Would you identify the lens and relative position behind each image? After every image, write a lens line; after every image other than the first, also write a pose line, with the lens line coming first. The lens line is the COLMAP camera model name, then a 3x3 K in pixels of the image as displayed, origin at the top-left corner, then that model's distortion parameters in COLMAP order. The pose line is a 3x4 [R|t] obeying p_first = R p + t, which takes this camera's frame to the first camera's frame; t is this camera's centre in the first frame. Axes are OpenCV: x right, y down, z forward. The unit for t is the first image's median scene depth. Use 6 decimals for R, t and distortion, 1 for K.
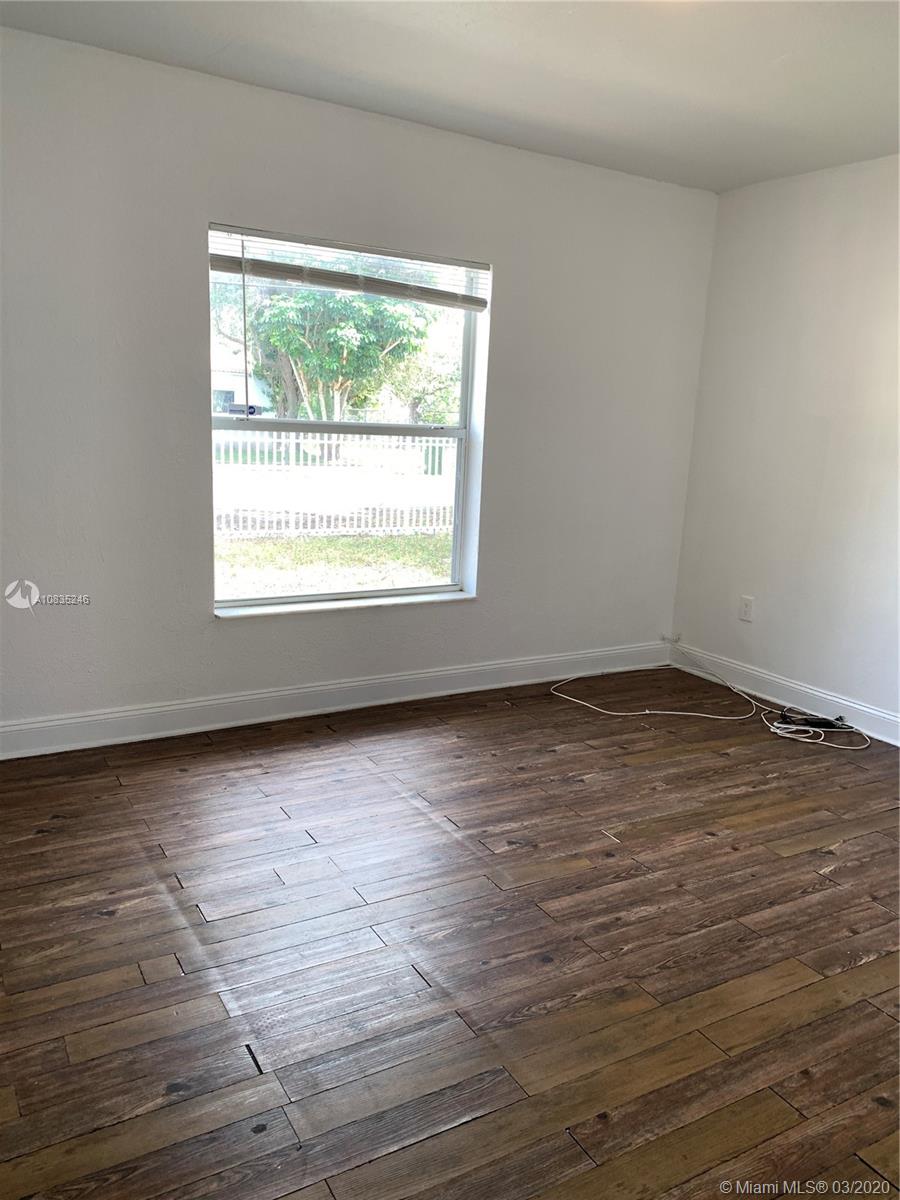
lens RADIAL K [[921.2, 0, 454.7], [0, 921.2, 597.4], [0, 0, 1]] dist [0.030145, -0.032195]
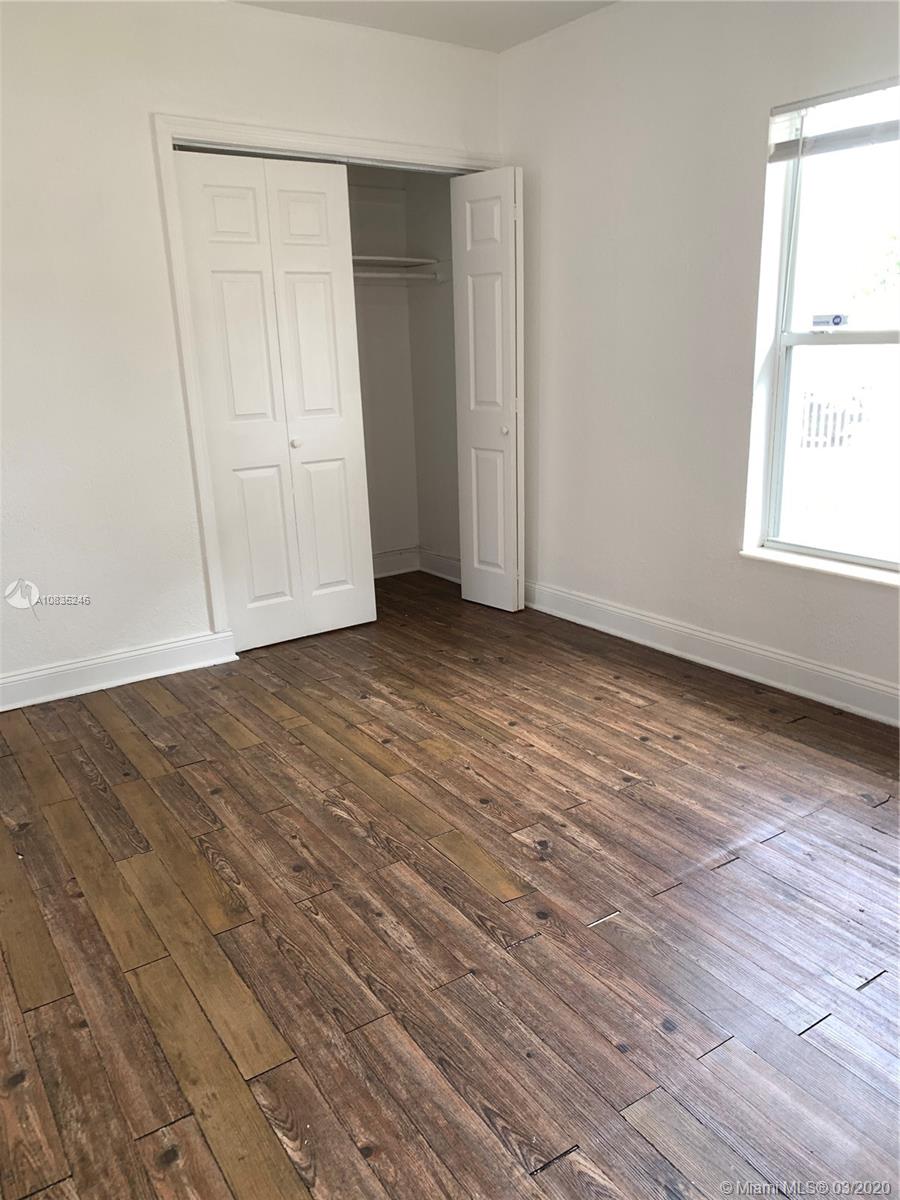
lens RADIAL K [[921.2, 0, 458.2], [0, 921.2, 599.3], [0, 0, 1]] dist [0.030145, -0.032195]
pose [[0.063834, 0.223226, -0.972674, 0.926016], [-0.169471, 0.962931, 0.209867, -0.118511], [0.983466, 0.151443, 0.099298, 0.929049]]
